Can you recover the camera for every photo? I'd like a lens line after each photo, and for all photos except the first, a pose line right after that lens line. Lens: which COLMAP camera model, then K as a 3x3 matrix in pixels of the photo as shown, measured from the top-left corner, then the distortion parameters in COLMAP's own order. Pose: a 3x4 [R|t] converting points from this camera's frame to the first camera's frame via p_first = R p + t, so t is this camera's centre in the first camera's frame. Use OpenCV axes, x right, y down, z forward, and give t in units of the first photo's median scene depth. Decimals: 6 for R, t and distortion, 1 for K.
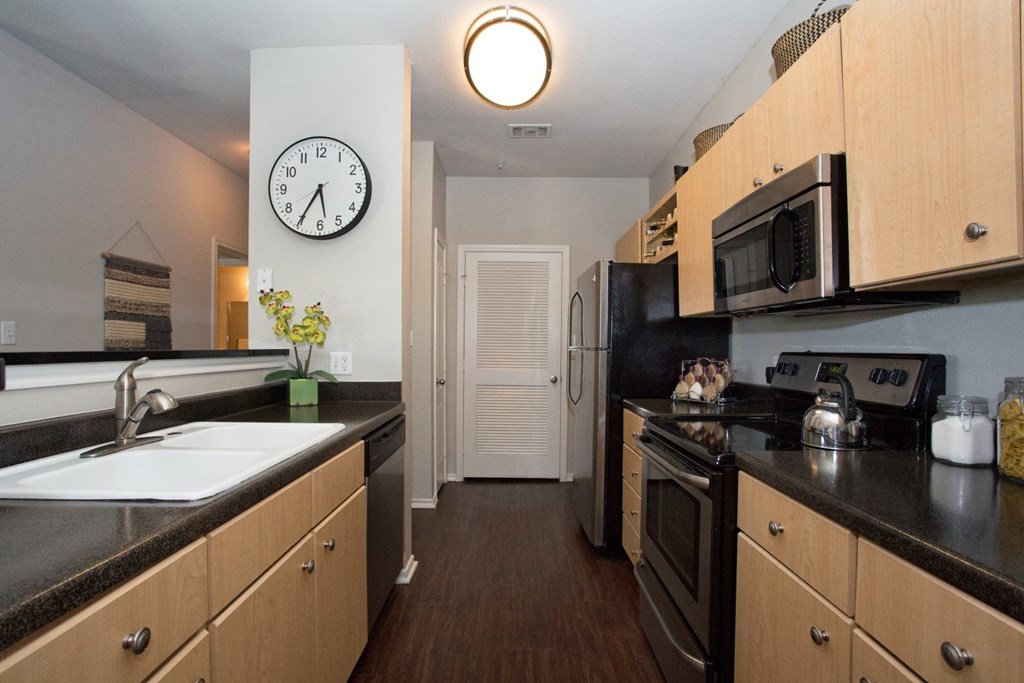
lens RADIAL K [[477.5, 0, 512.0], [0, 477.5, 341.5], [0, 0, 1]] dist [-0.041025, 0.000402]
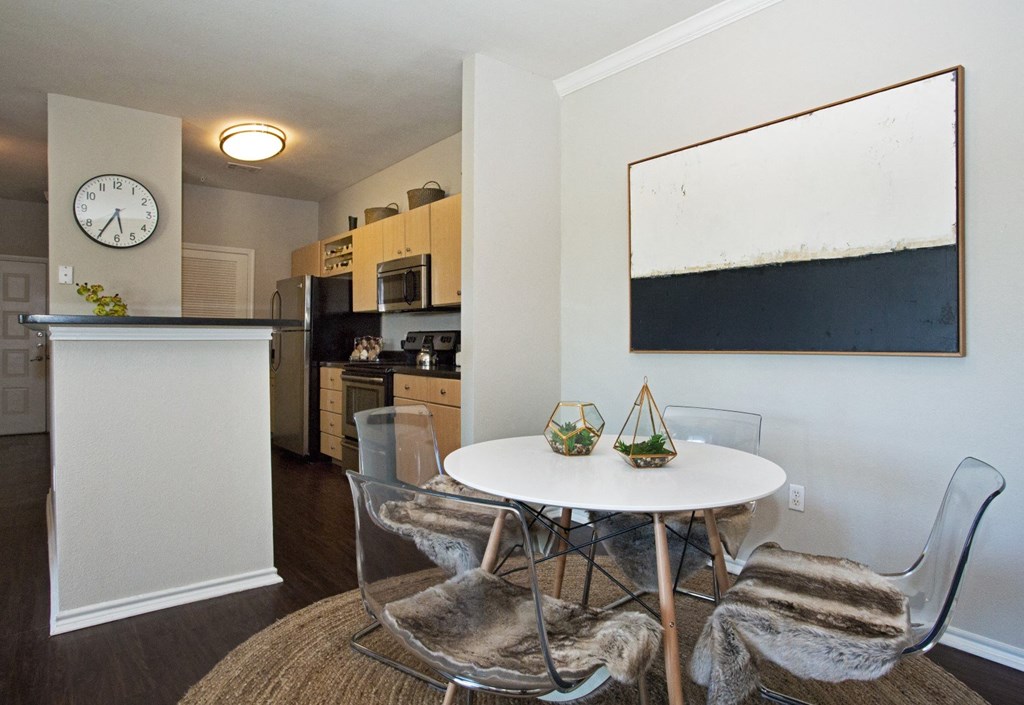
lens RADIAL K [[578.6, 0, 512.0], [0, 578.6, 352.5], [0, 0, 1]] dist [-0.000722, -0.000368]
pose [[0.766170, -0.012072, 0.642524, -0.616284], [-0.008229, 0.999557, 0.028593, 0.033743], [-0.642585, -0.027195, 0.765732, -1.073455]]
